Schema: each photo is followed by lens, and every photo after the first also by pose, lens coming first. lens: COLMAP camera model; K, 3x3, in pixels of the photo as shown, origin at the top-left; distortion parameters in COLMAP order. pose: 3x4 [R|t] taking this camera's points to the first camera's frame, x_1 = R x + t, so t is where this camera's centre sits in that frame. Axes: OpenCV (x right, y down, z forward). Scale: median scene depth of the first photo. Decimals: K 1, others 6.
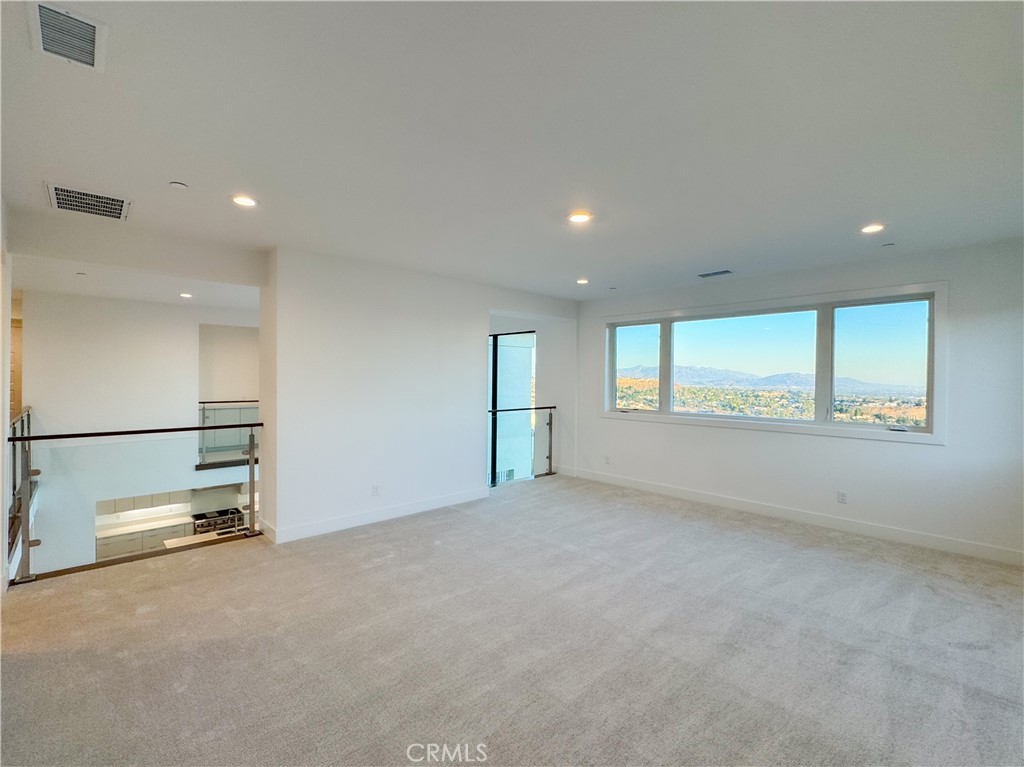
lens RADIAL K [[460.6, 0, 512.6], [0, 460.6, 382.1], [0, 0, 1]] dist [0.001924, -0.004802]
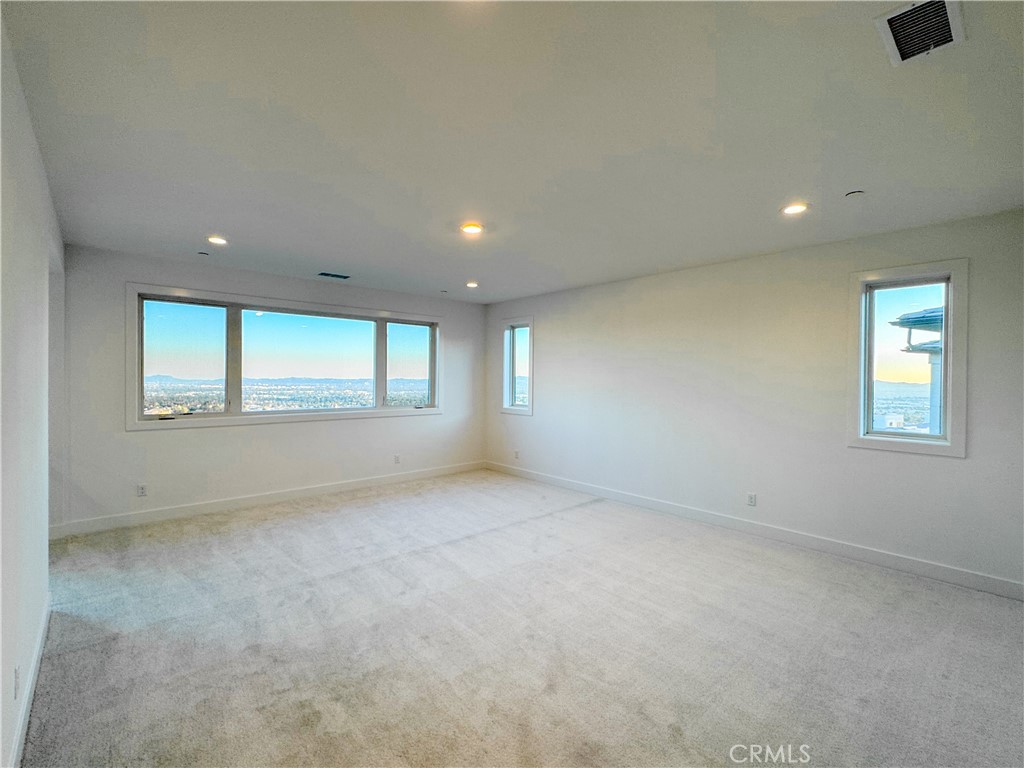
lens RADIAL K [[460.6, 0, 512.0], [0, 460.6, 378.6], [0, 0, 1]] dist [0.001924, -0.004802]
pose [[0.025278, -0.009606, 0.999634, -0.625374], [-0.001228, 0.999953, 0.009640, -0.008511], [-0.999680, -0.001471, 0.025265, 0.570808]]
